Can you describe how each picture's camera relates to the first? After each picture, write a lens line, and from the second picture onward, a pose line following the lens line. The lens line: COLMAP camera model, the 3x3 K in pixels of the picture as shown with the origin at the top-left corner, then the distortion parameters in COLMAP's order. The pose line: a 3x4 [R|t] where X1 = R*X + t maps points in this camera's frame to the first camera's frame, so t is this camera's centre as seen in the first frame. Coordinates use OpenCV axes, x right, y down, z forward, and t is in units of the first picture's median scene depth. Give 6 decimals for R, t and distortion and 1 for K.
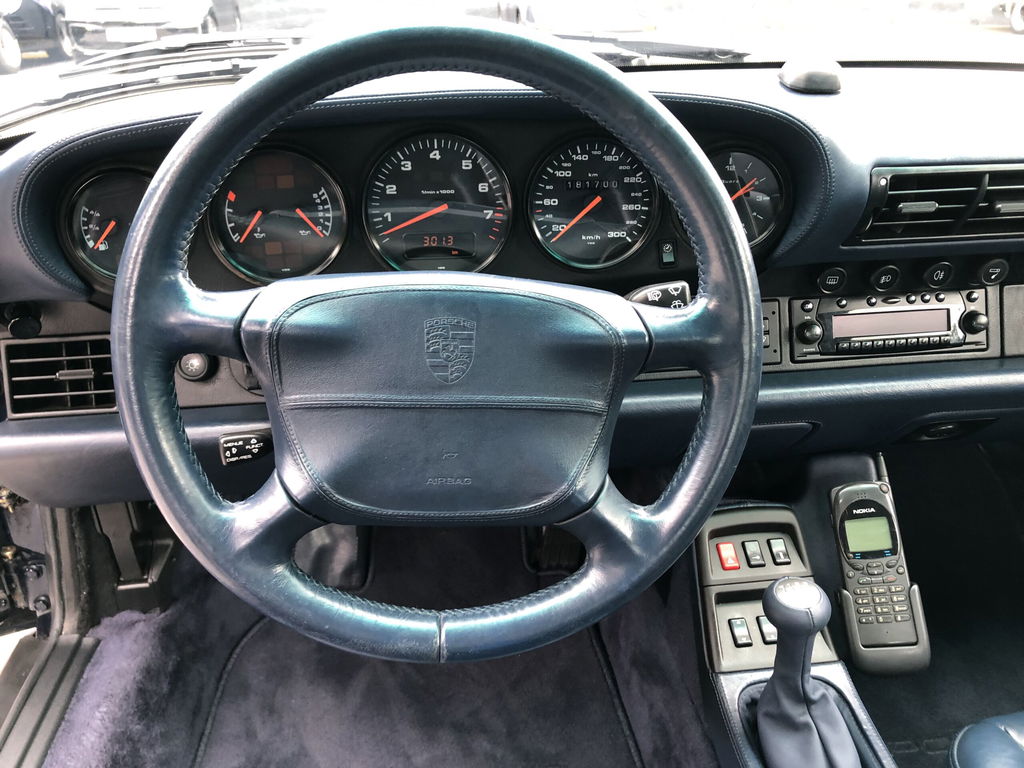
lens RADIAL K [[854.2, 0, 512.7], [0, 854.2, 378.8], [0, 0, 1]] dist [0.012725, 0.009350]
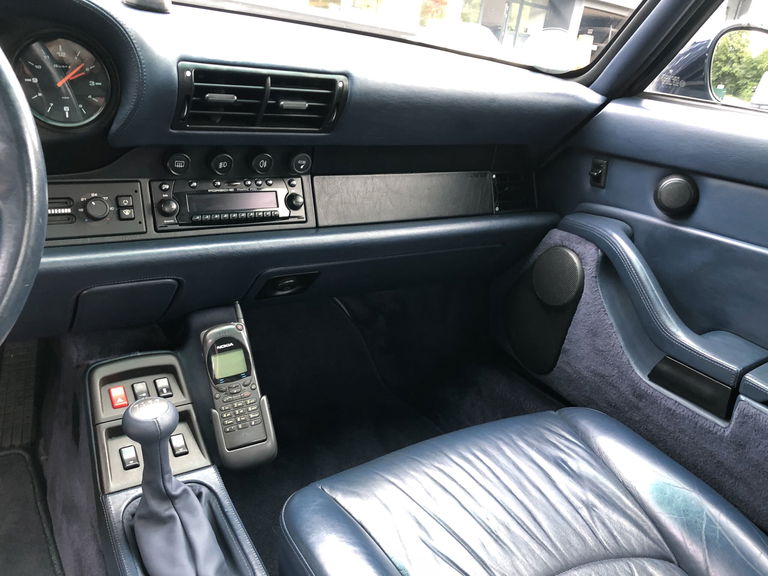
lens RADIAL K [[630.2, 0, 379.7], [0, 630.2, 291.7], [0, 0, 1]] dist [0.009232, 0.015102]
pose [[0.892088, -0.063938, 0.447316, 0.200440], [0.078306, 0.996835, -0.013682, 0.105088], [-0.445026, 0.047233, 0.894271, 0.039705]]
